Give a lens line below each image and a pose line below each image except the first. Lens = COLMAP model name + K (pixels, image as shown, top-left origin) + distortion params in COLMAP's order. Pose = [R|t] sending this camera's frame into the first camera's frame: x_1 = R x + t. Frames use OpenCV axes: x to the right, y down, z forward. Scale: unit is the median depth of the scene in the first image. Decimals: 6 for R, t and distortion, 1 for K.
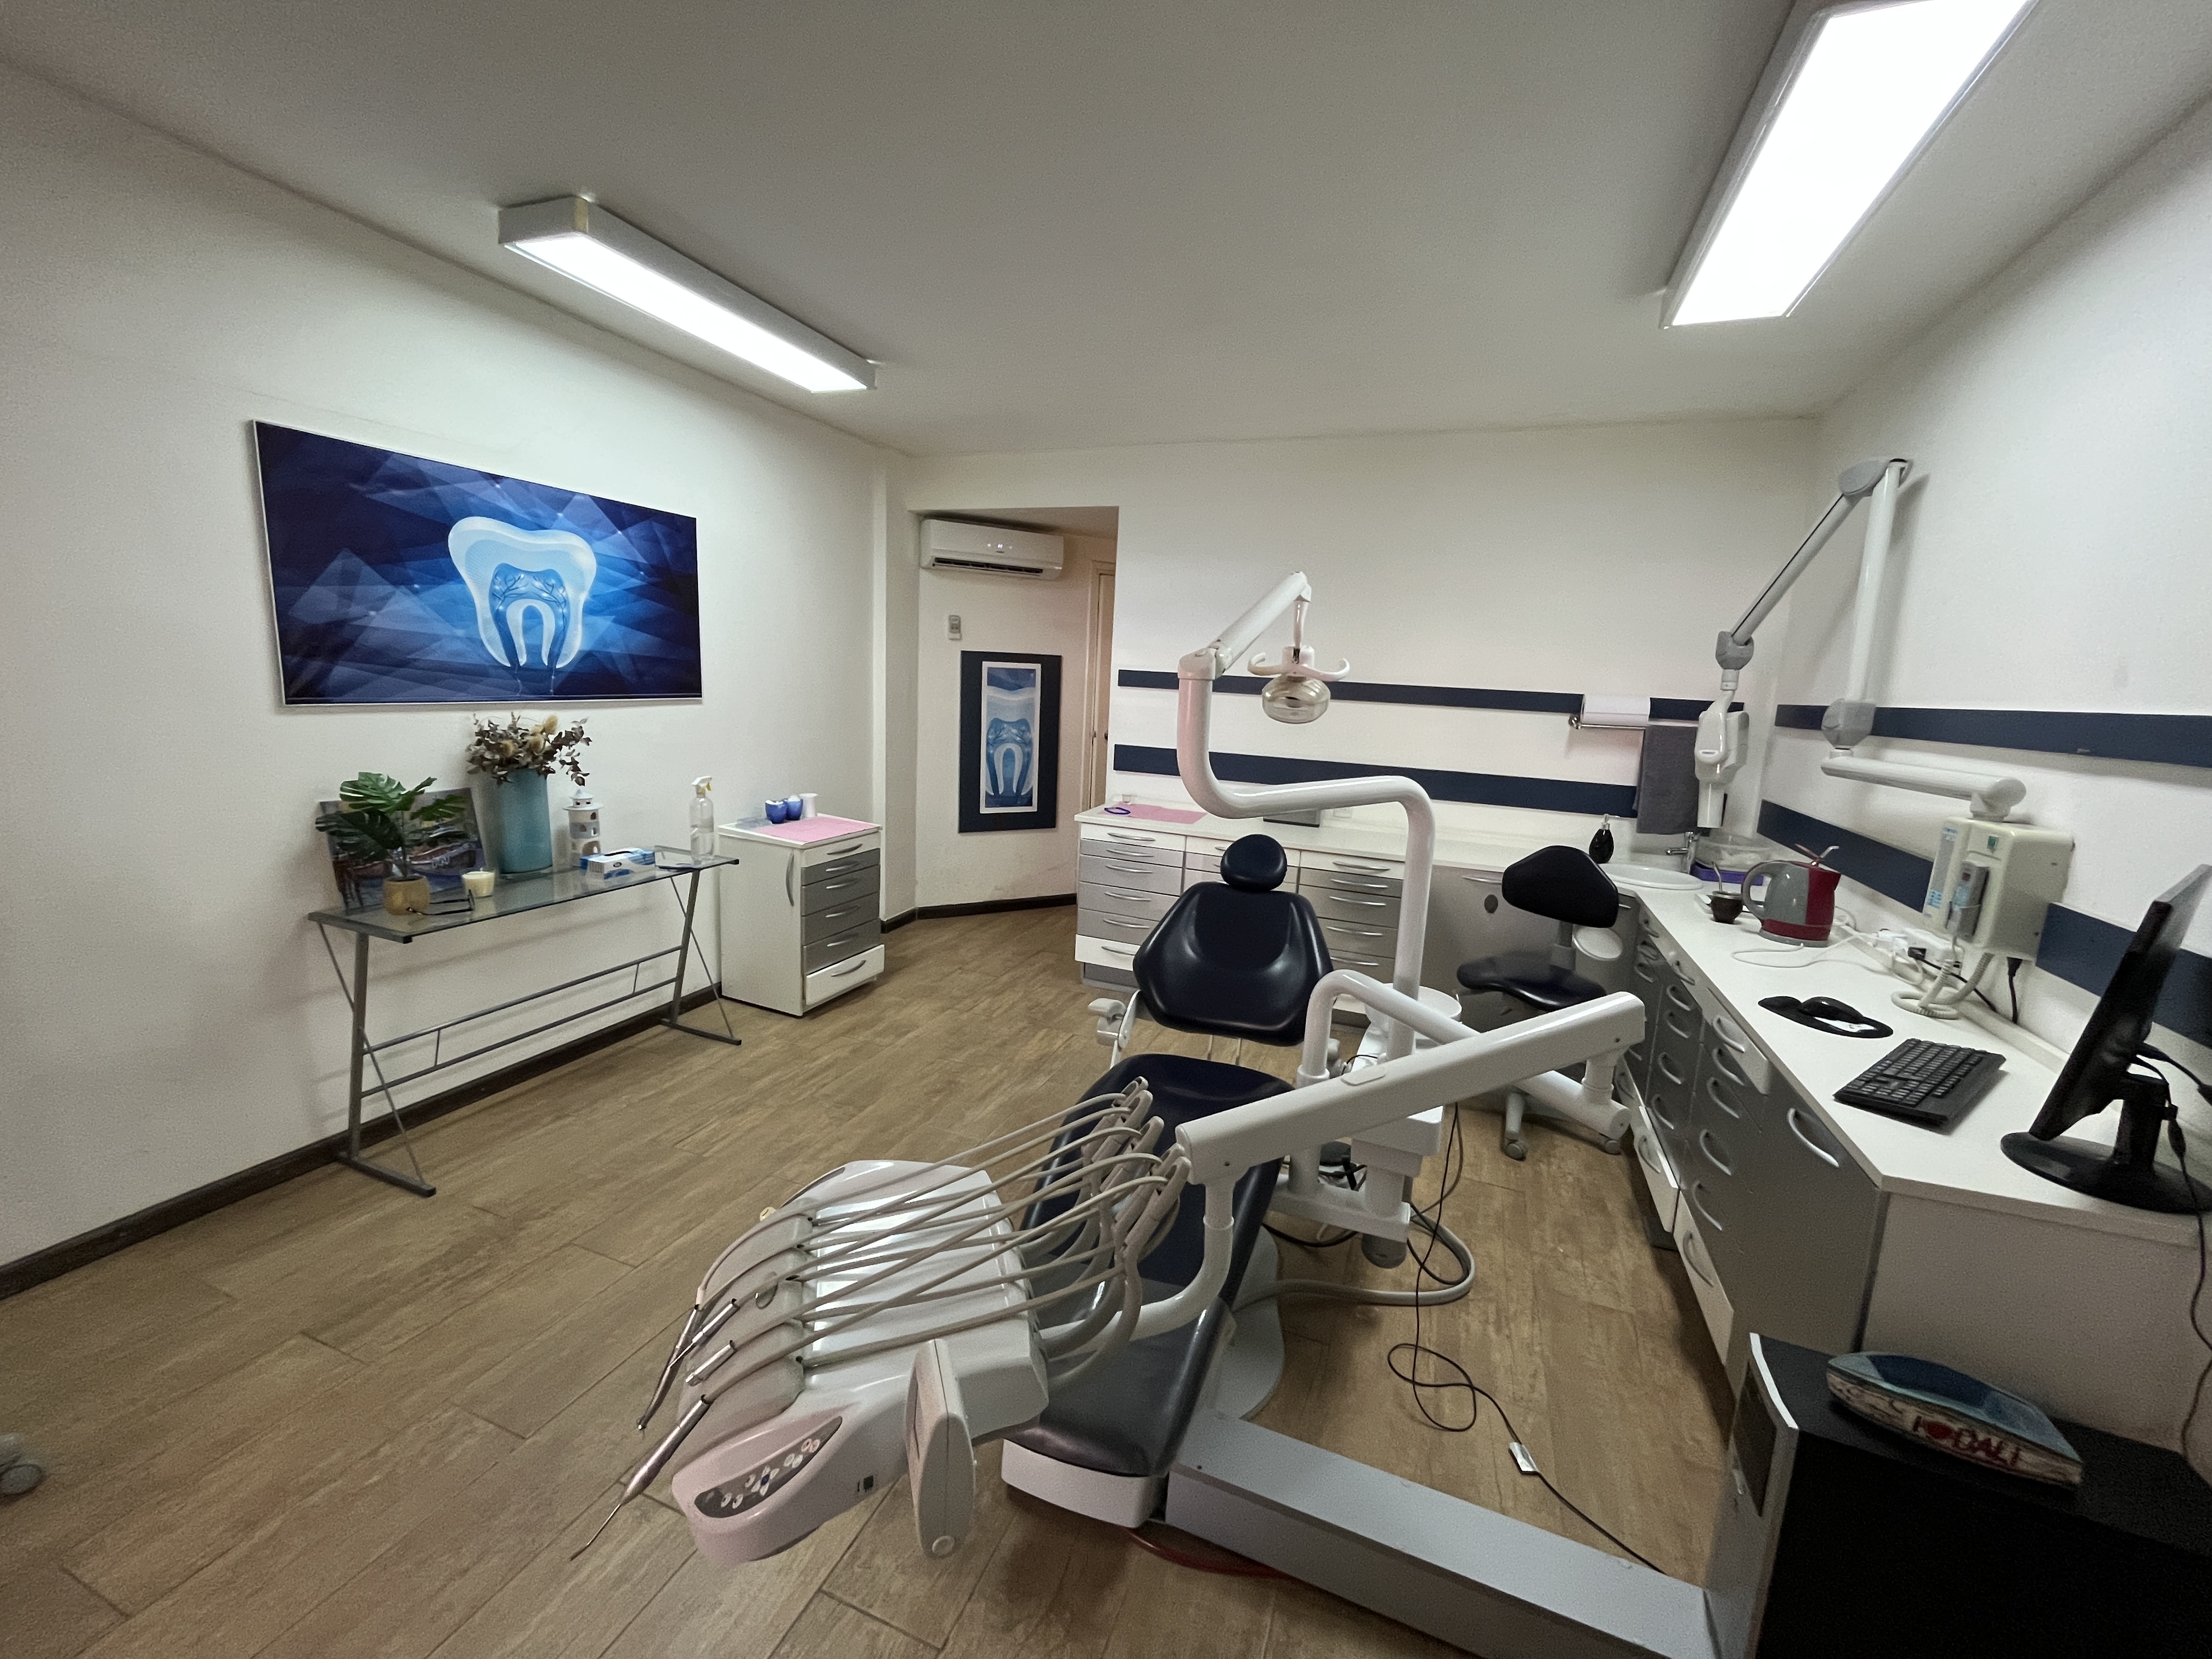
lens RADIAL K [[897.1, 0, 1105.5], [0, 897.1, 826.6], [0, 0, 1]] dist [-0.002683, -0.000272]
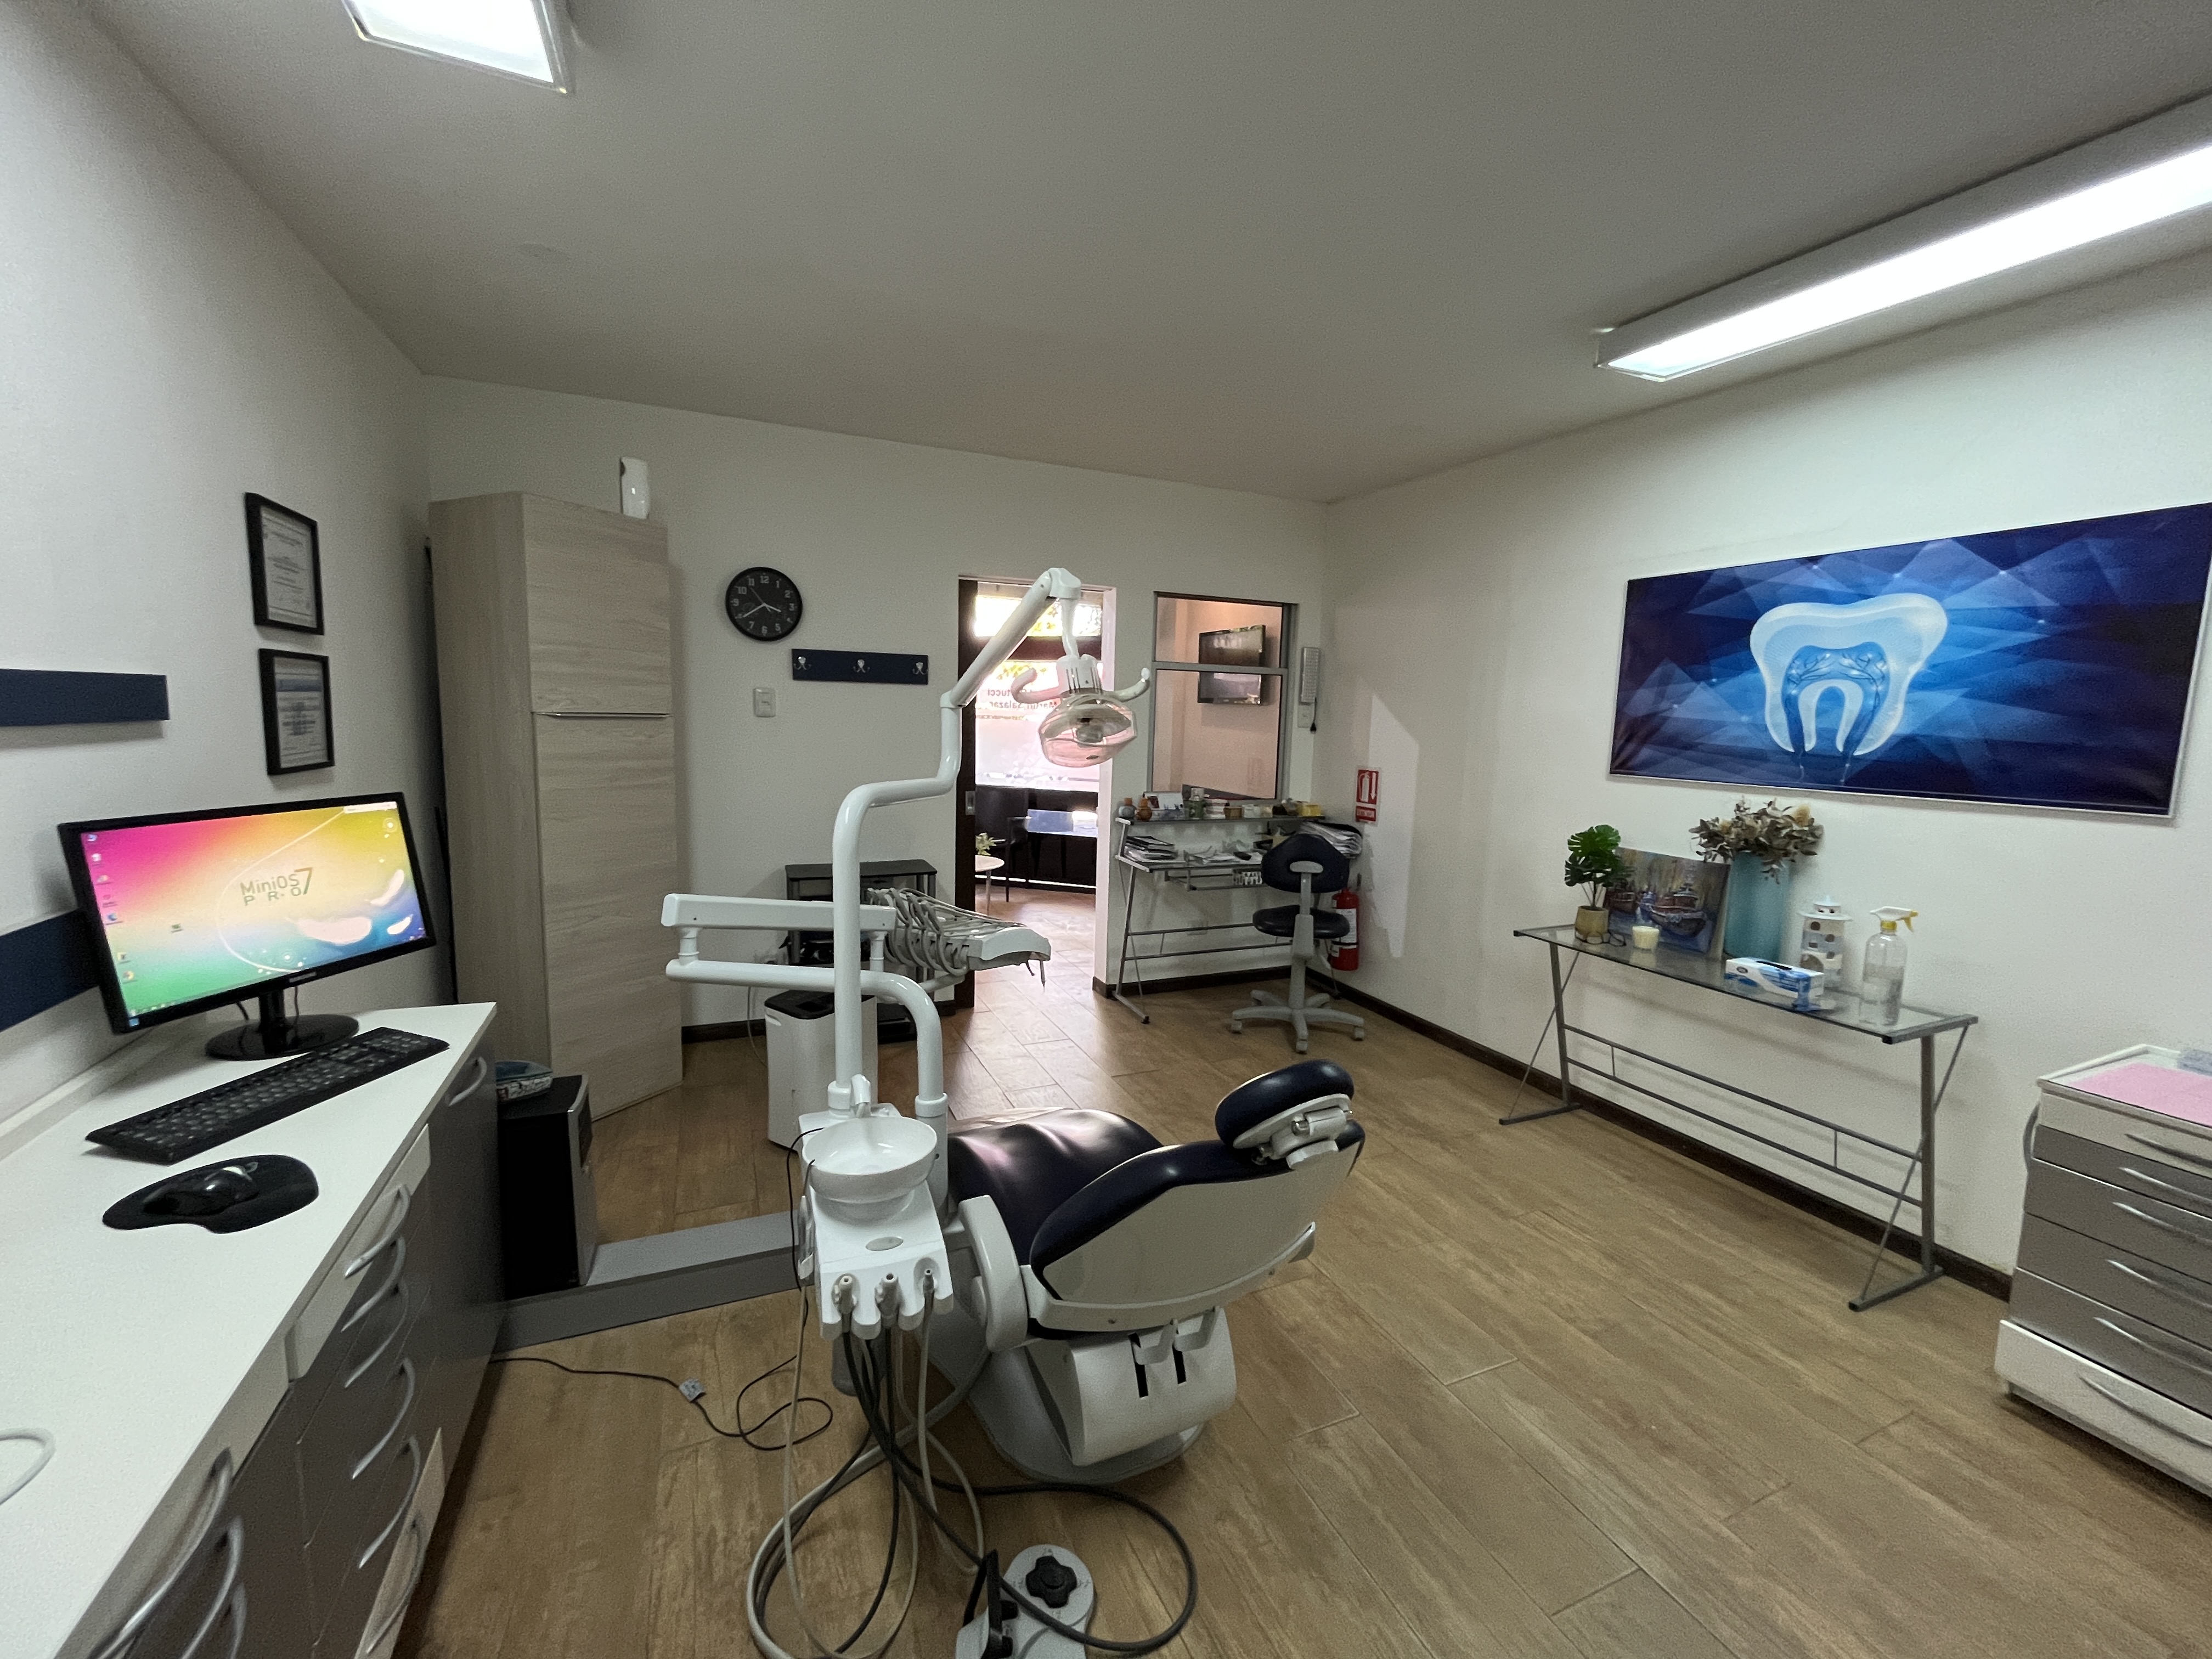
lens RADIAL K [[897.1, 0, 1105.5], [0, 897.1, 826.6], [0, 0, 1]] dist [-0.002683, -0.000272]
pose [[-0.698547, 0.025115, -0.715123, 0.507155], [-0.178039, 0.961855, 0.207692, -0.160909], [0.693061, 0.272403, -0.667430, 1.091390]]
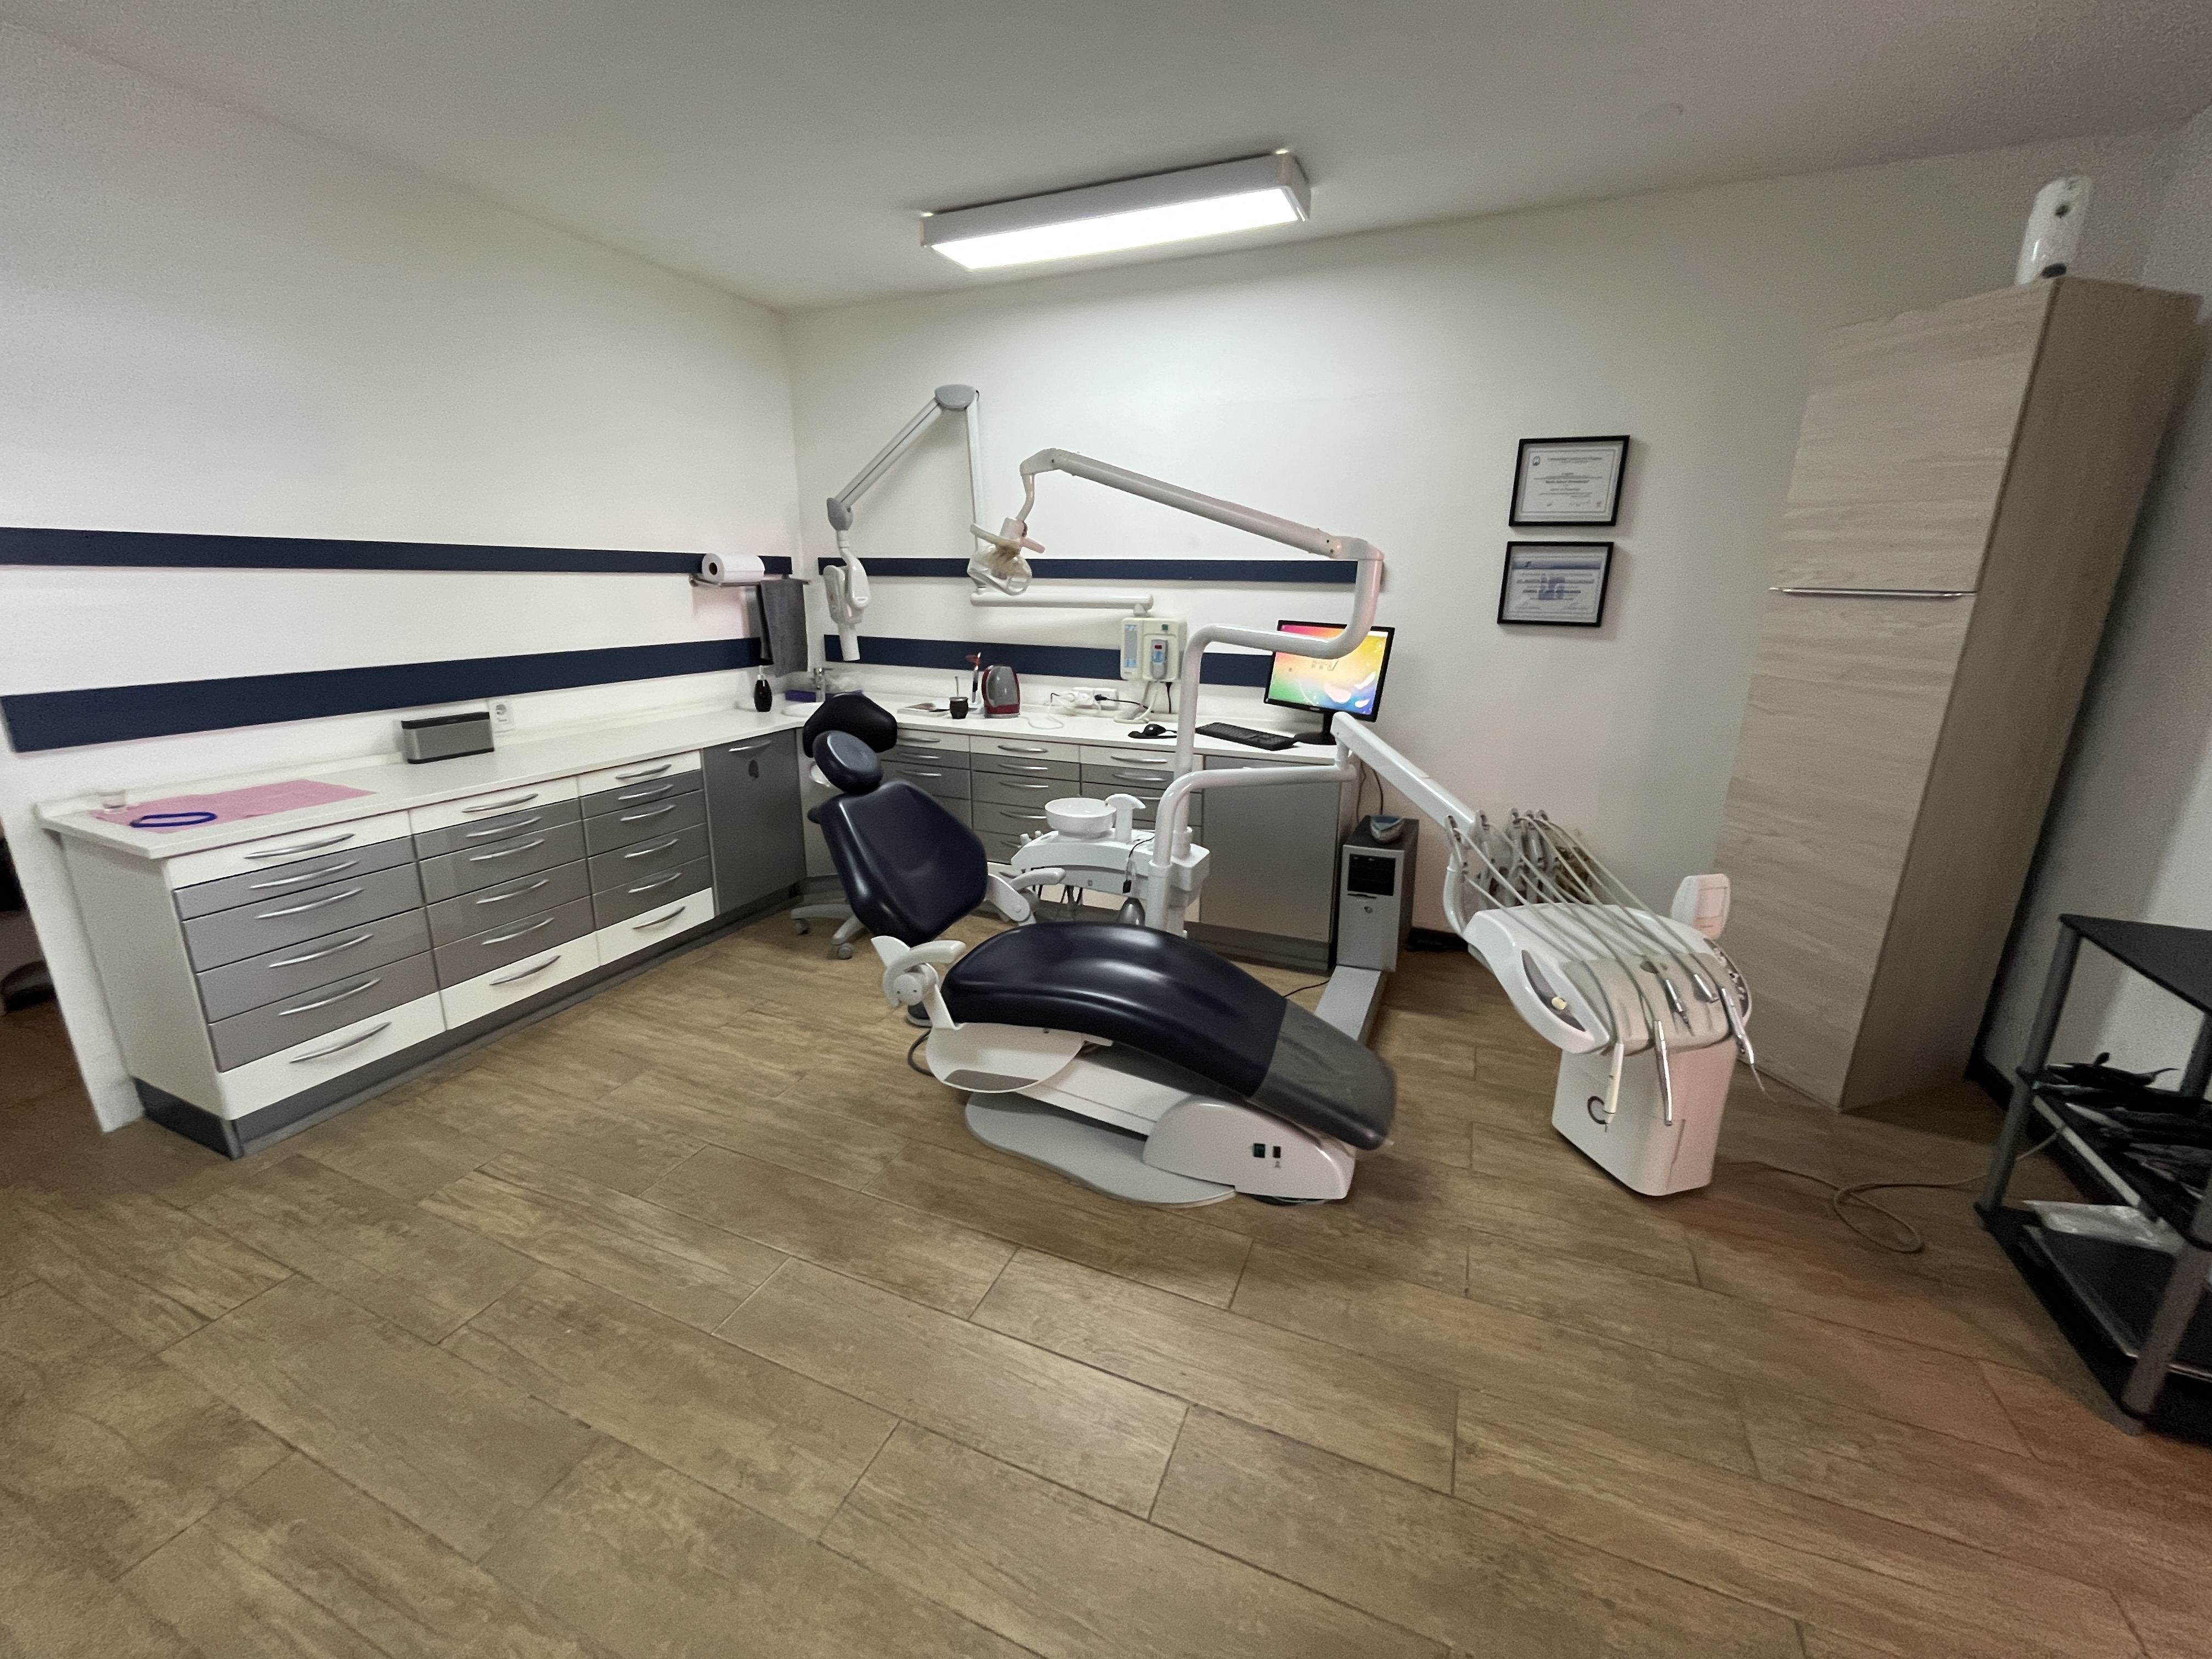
lens RADIAL K [[897.1, 0, 1105.5], [0, 897.1, 826.6], [0, 0, 1]] dist [-0.002683, -0.000272]
pose [[0.017449, -0.317649, 0.948048, -0.631862], [0.152836, 0.937896, 0.311435, -0.125271], [-0.988097, 0.139462, 0.064914, 0.630453]]
